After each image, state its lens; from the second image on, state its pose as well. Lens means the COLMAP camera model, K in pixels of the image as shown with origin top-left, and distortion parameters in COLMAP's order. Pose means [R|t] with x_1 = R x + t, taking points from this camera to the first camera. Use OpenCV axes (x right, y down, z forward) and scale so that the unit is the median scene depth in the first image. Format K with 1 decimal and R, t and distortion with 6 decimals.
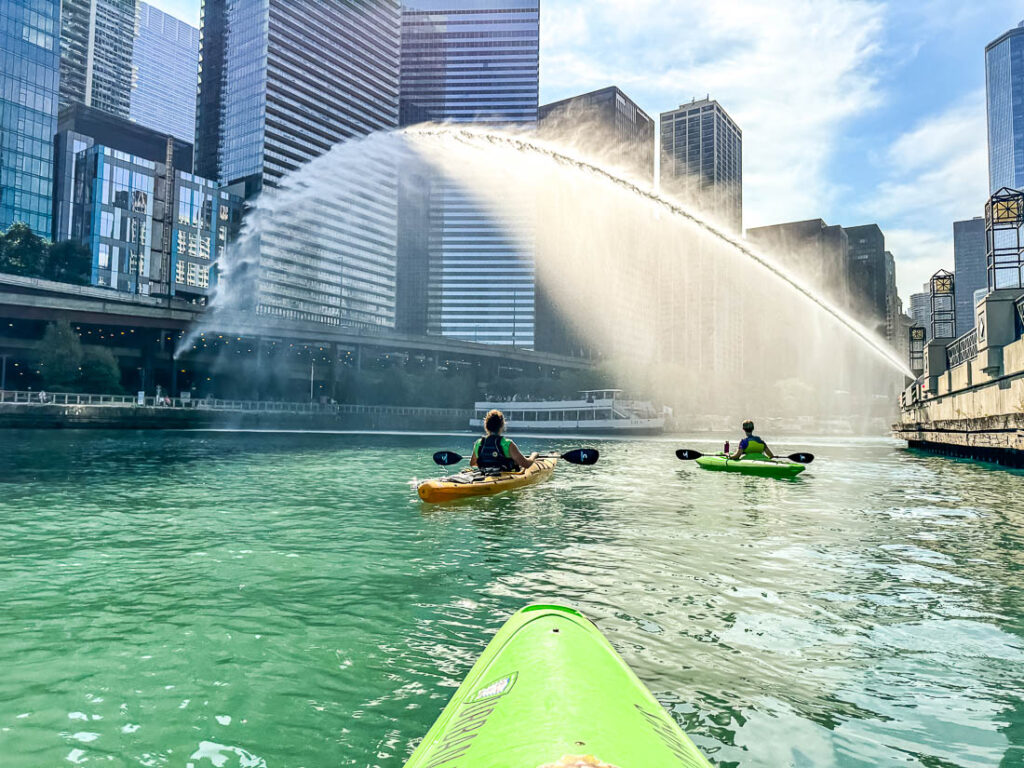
lens RADIAL K [[733.1, 0, 512.0], [0, 733.1, 384.0], [0, 0, 1]] dist [0.004591, -0.000302]
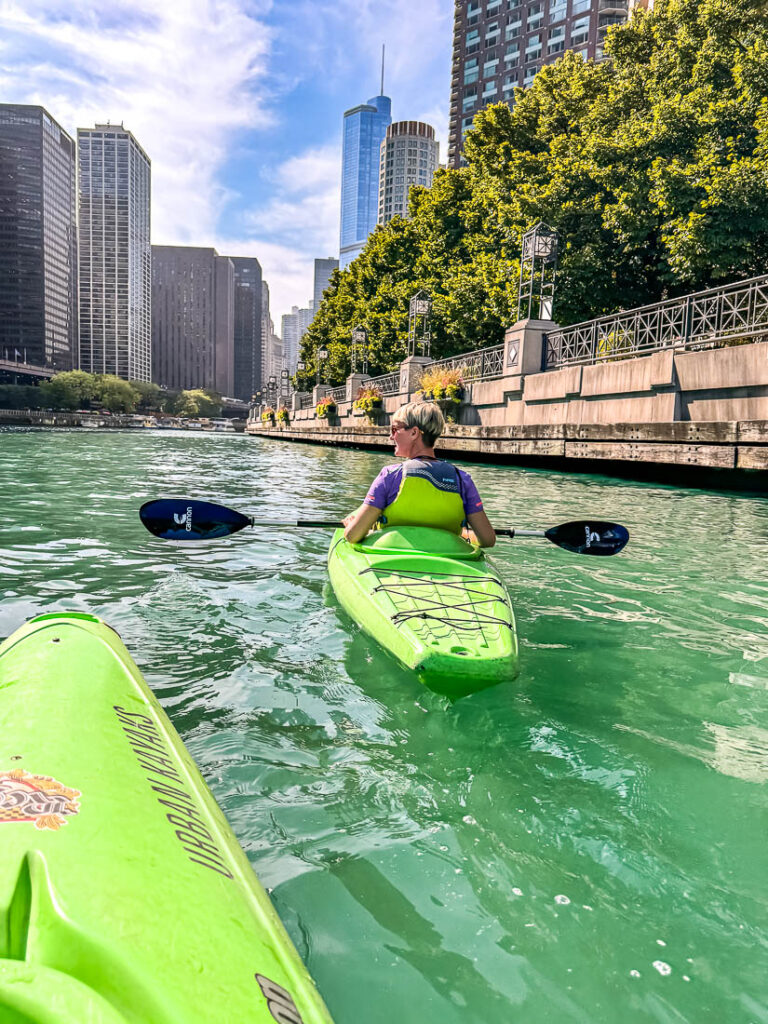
lens RADIAL K [[733.1, 0, 384.0], [0, 733.1, 512.0], [0, 0, 1]] dist [0.004591, -0.000302]
pose [[0.804749, -0.043182, 0.592043, -0.092744], [-0.064163, 0.985180, 0.159071, -0.013344], [-0.590138, -0.166000, 0.790051, -0.199947]]
